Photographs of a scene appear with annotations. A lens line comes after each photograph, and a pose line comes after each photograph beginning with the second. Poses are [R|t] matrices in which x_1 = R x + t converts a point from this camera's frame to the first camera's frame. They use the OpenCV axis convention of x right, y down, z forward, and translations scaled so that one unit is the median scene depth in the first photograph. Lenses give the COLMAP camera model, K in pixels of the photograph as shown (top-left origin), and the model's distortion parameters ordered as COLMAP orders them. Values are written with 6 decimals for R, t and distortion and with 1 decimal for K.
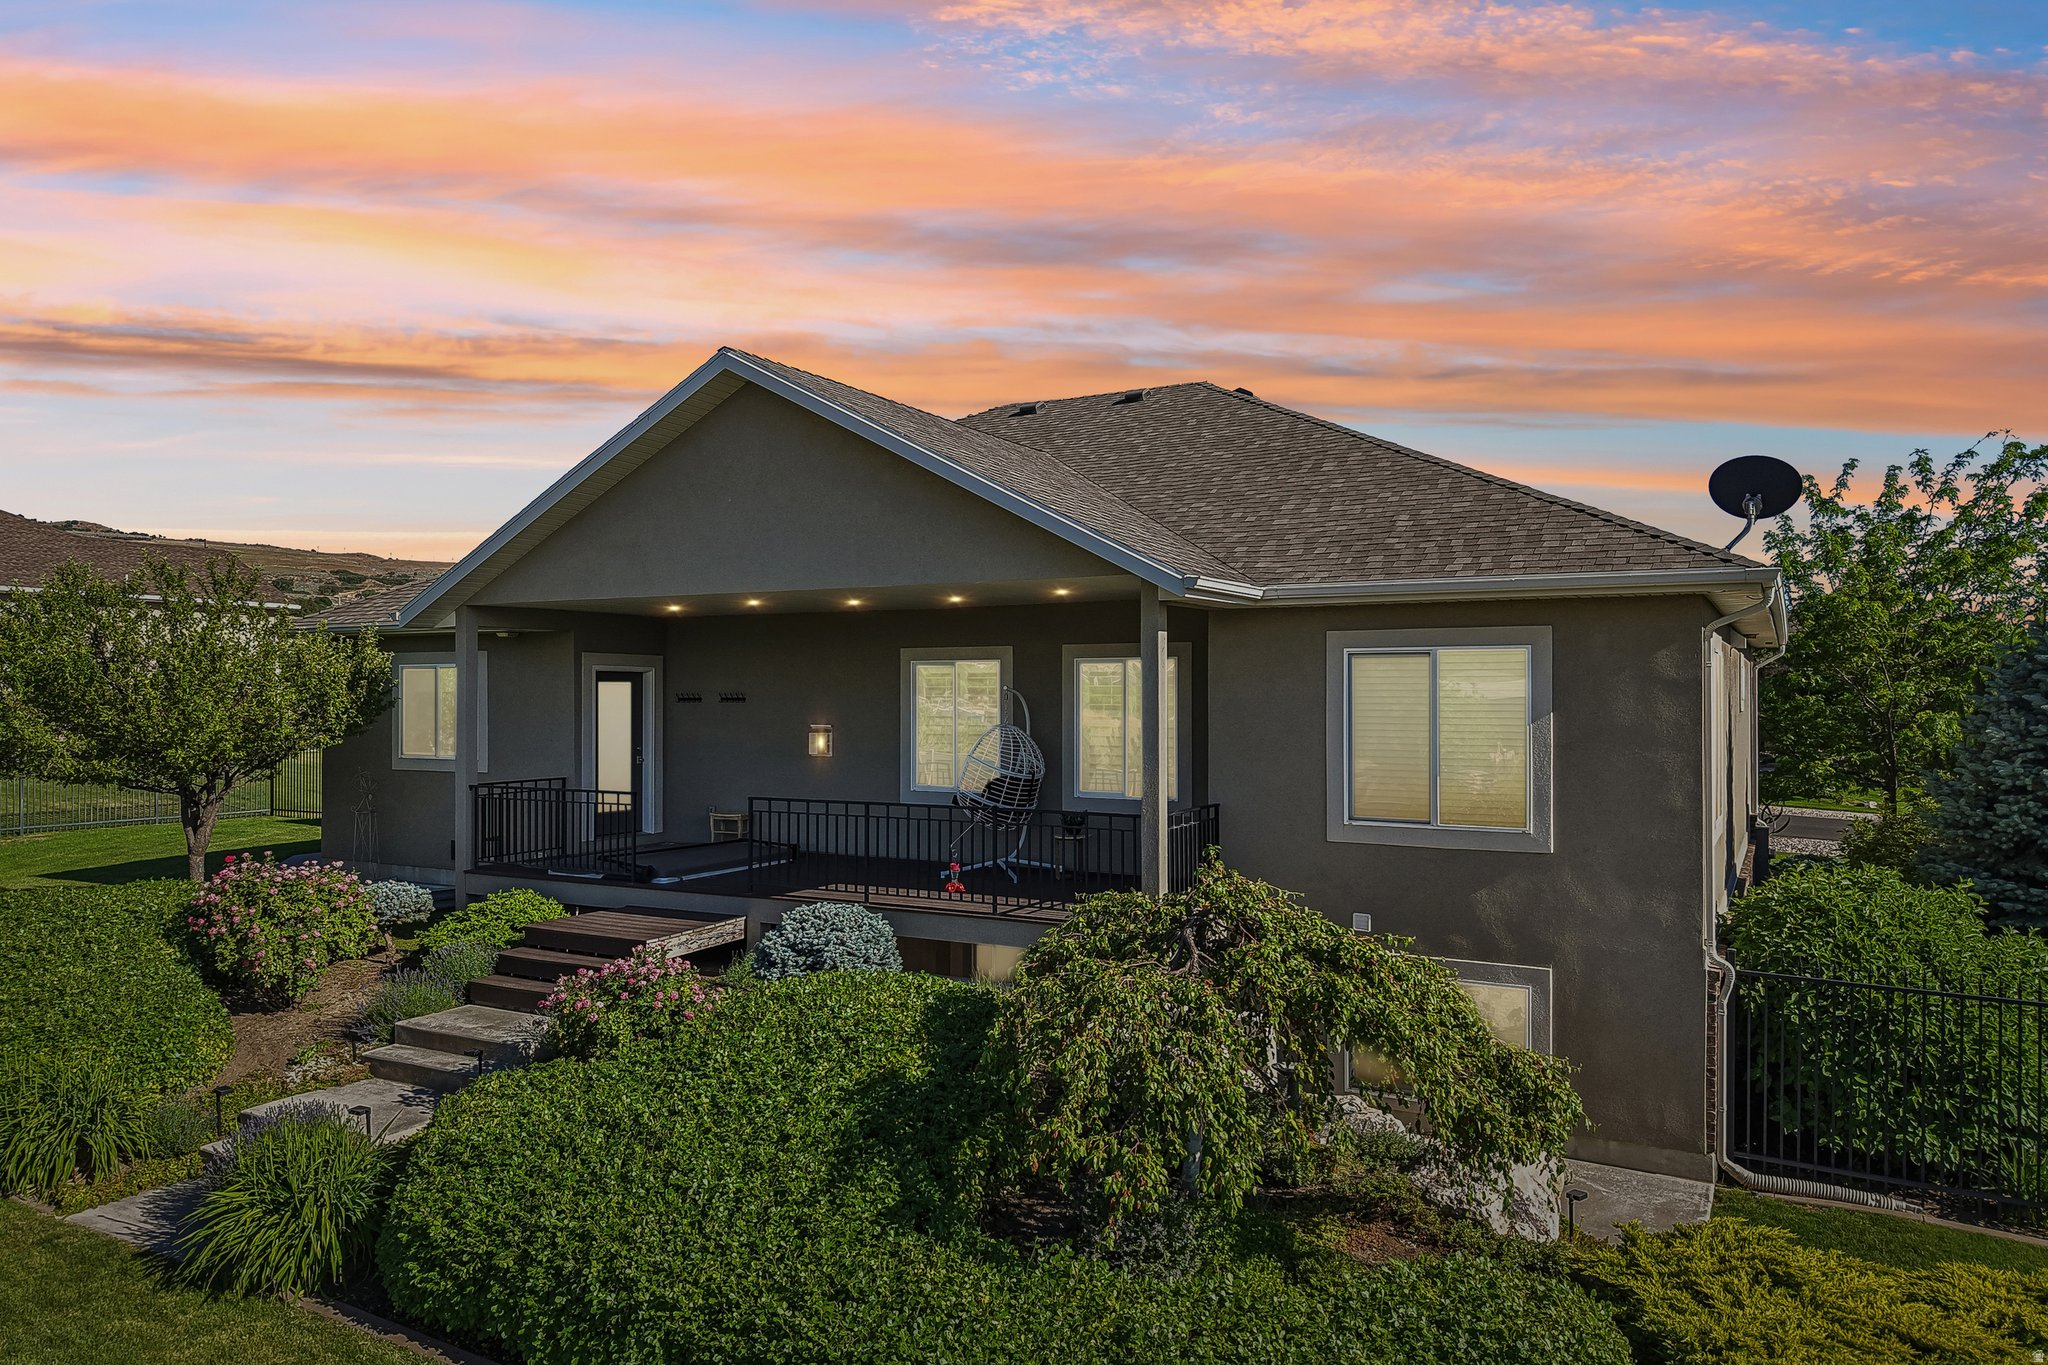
lens RADIAL K [[1377.5, 0, 1016.8], [0, 1377.5, 682.3], [0, 0, 1]] dist [0.031017, -0.029750]
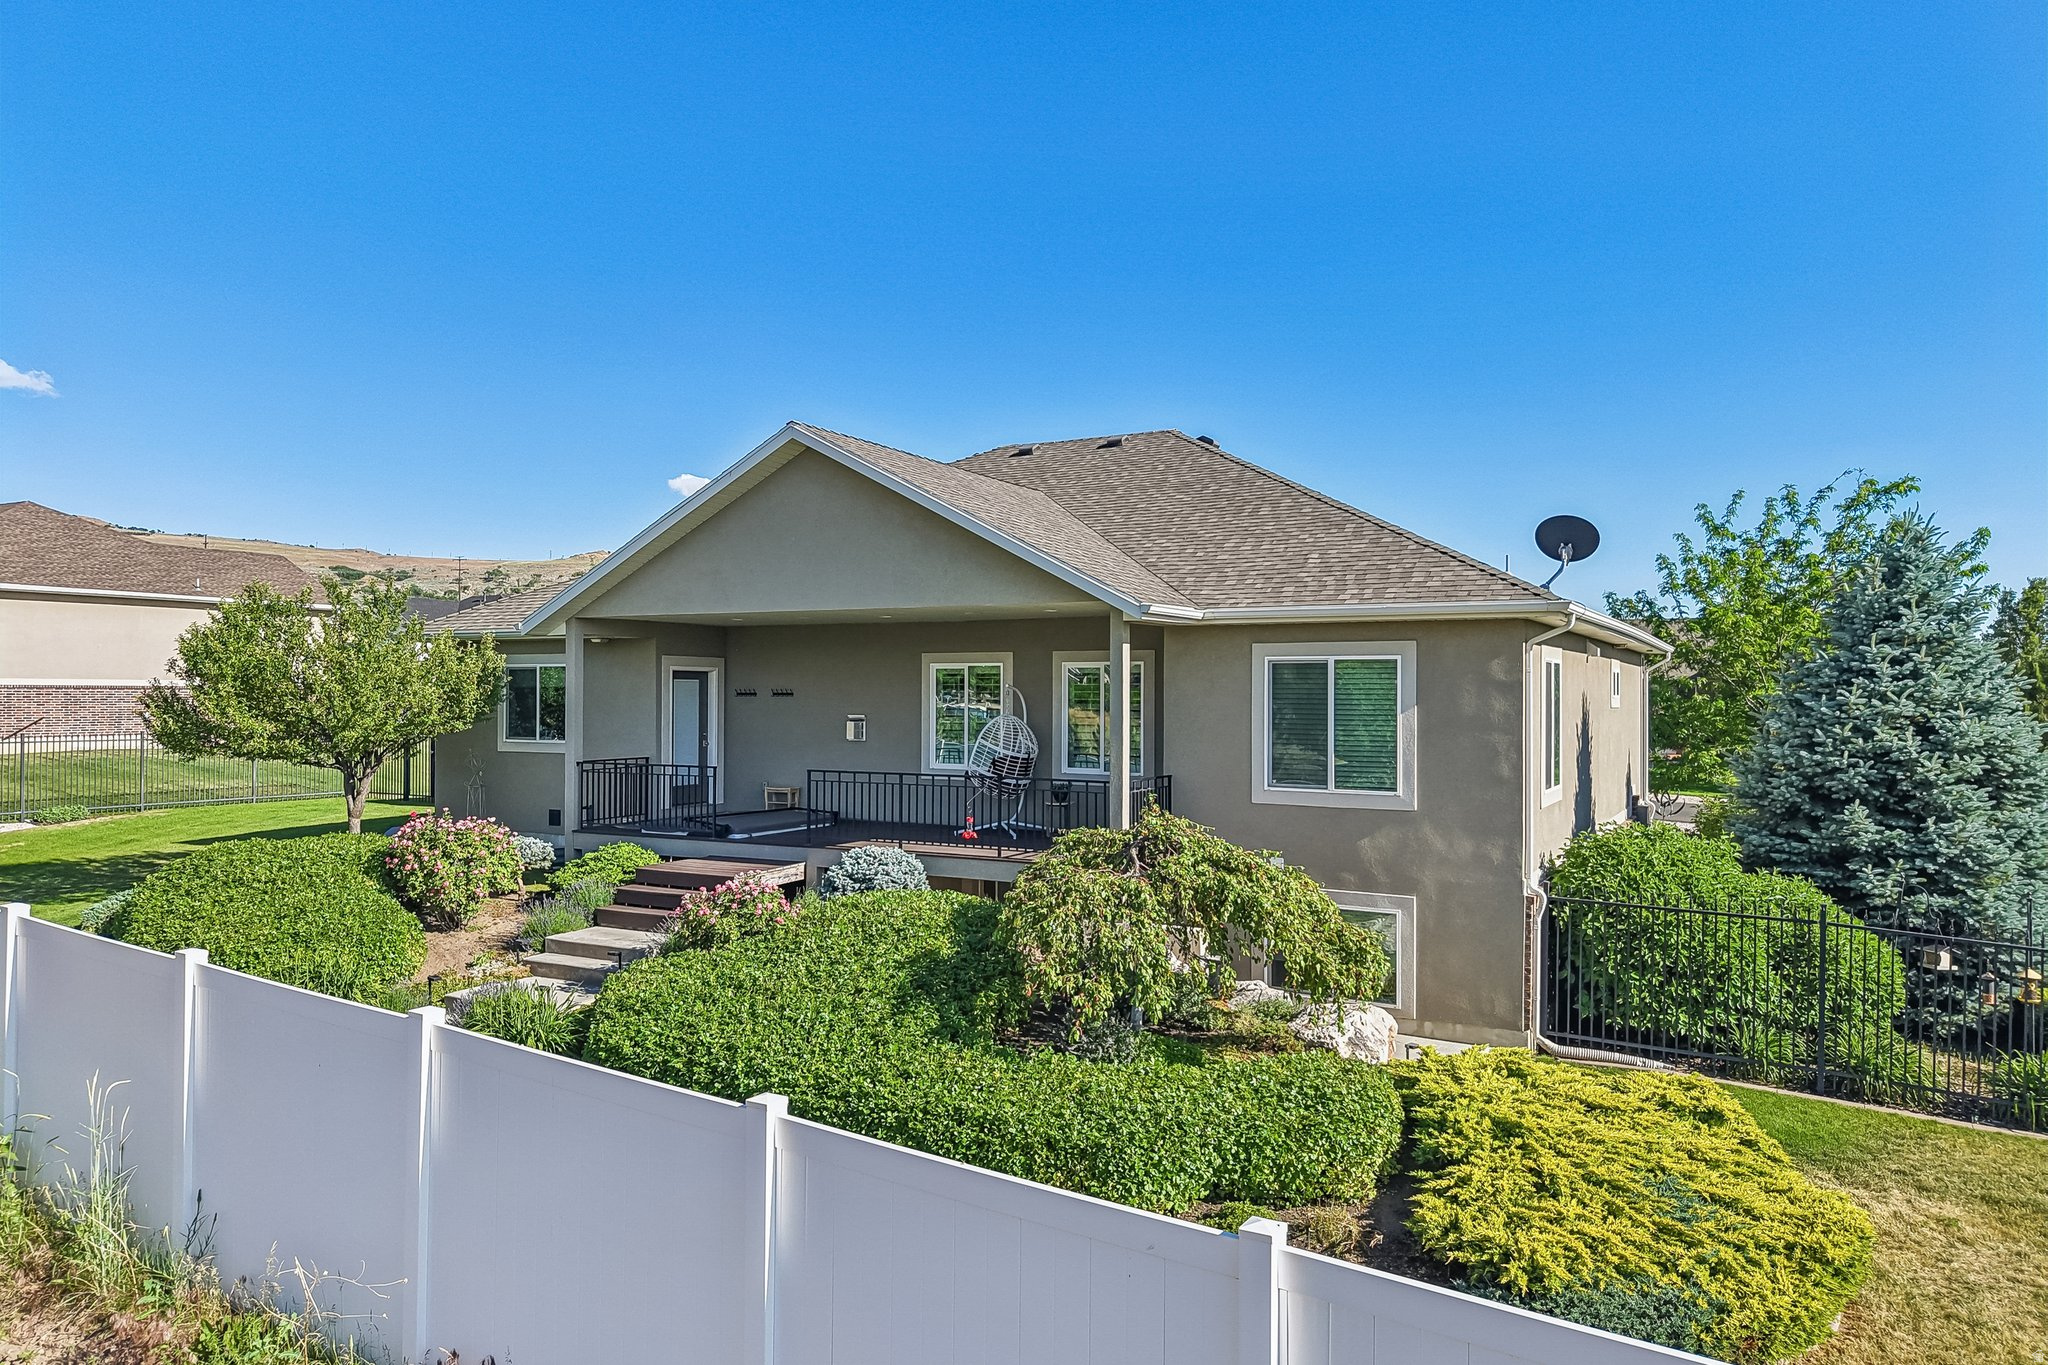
lens RADIAL K [[1377.5, 0, 1028.2], [0, 1377.5, 684.1], [0, 0, 1]] dist [0.031017, -0.029750]
pose [[0.999929, 0.004055, 0.011182, -0.004085], [-0.004085, 0.999988, 0.002620, -0.000997], [-0.011172, -0.002665, 0.999934, -0.333401]]
